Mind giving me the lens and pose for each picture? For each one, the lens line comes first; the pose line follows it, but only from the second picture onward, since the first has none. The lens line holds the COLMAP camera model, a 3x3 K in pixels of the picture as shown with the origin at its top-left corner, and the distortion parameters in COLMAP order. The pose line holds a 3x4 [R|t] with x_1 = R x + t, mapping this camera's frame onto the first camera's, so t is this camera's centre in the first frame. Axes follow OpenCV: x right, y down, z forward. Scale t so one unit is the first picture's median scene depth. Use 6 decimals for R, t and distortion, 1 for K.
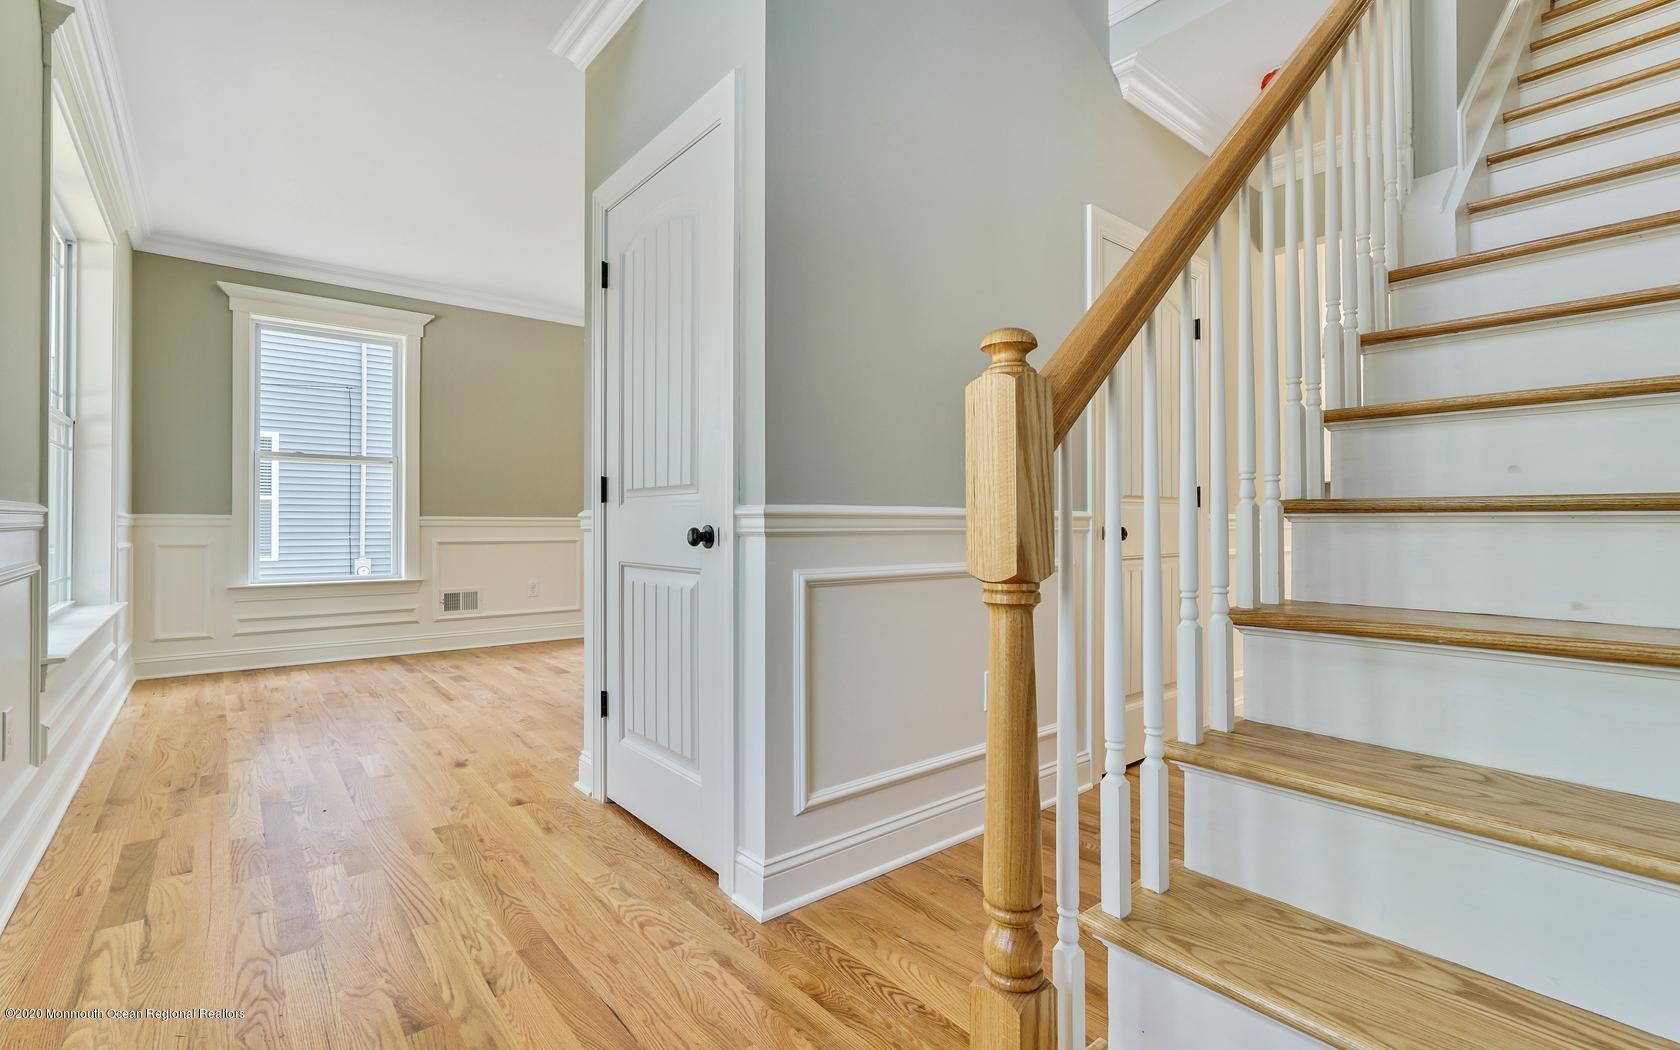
lens RADIAL K [[771.2, 0, 827.3], [0, 771.2, 521.2], [0, 0, 1]] dist [-0.002583, 0.000401]
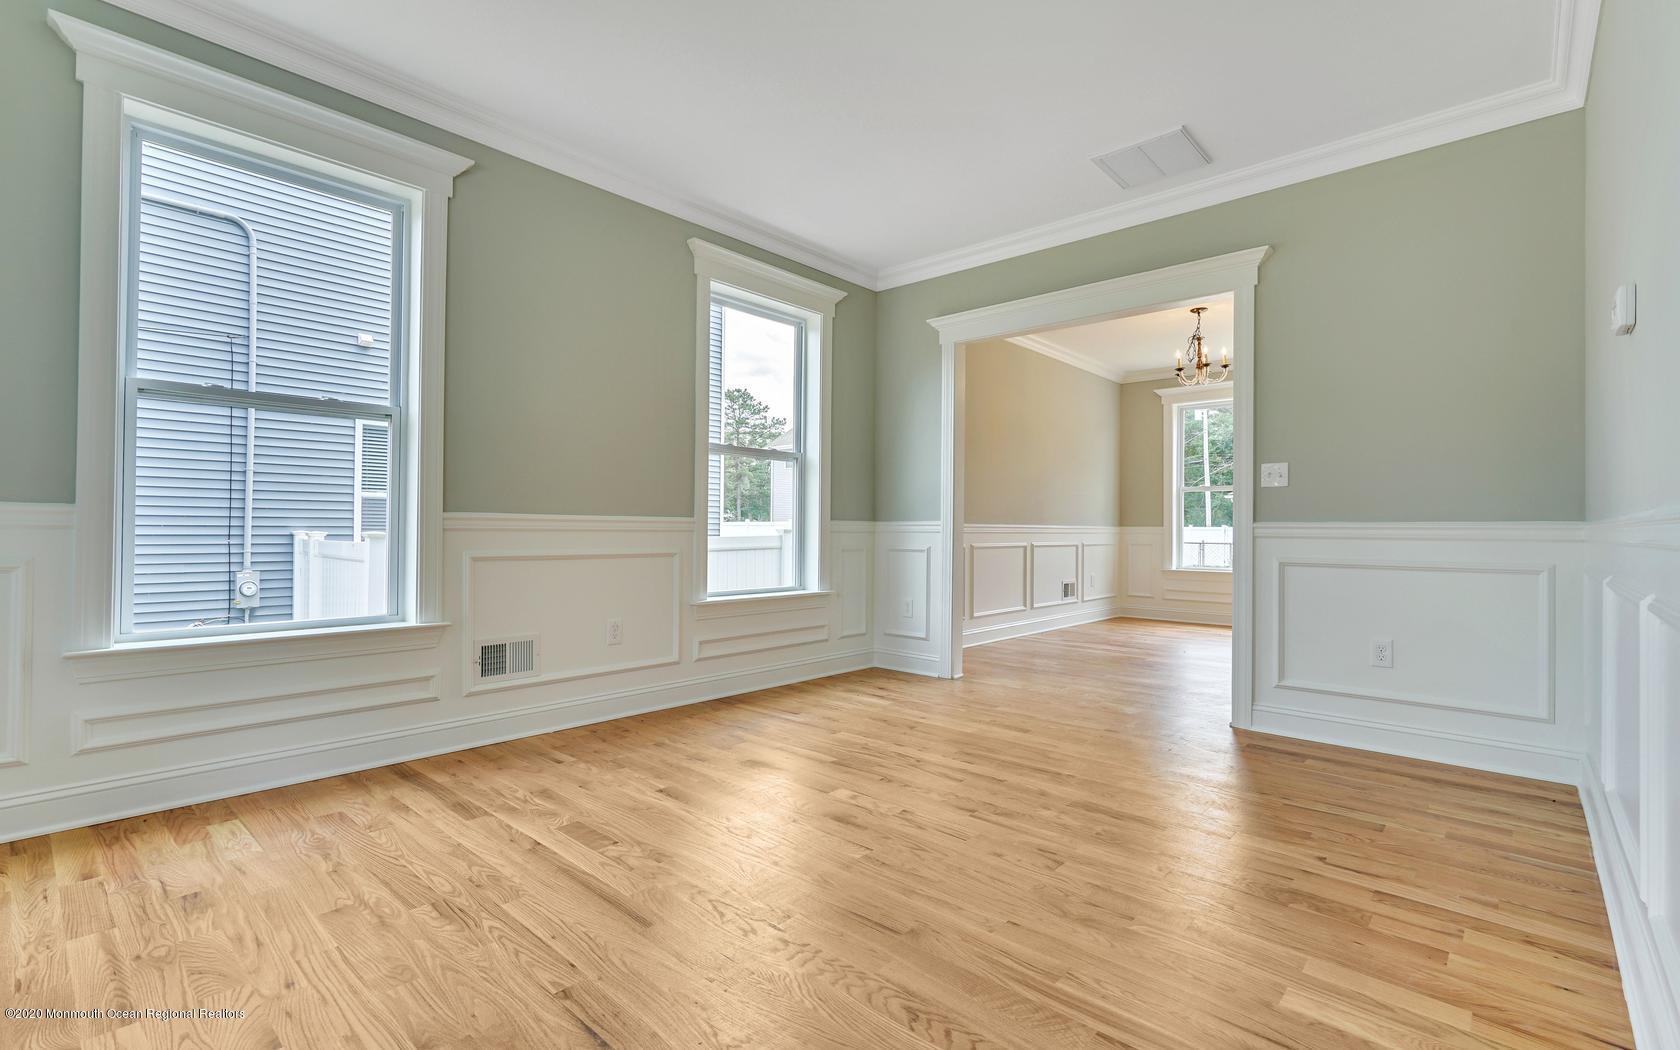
lens RADIAL K [[771.2, 0, 827.3], [0, 771.2, 521.2], [0, 0, 1]] dist [-0.002583, 0.000401]
pose [[0.989758, 0.011204, 0.142313, -0.327154], [-0.010255, 0.999920, -0.007399, 0.001944], [-0.142385, 0.005864, 0.989794, 0.396395]]
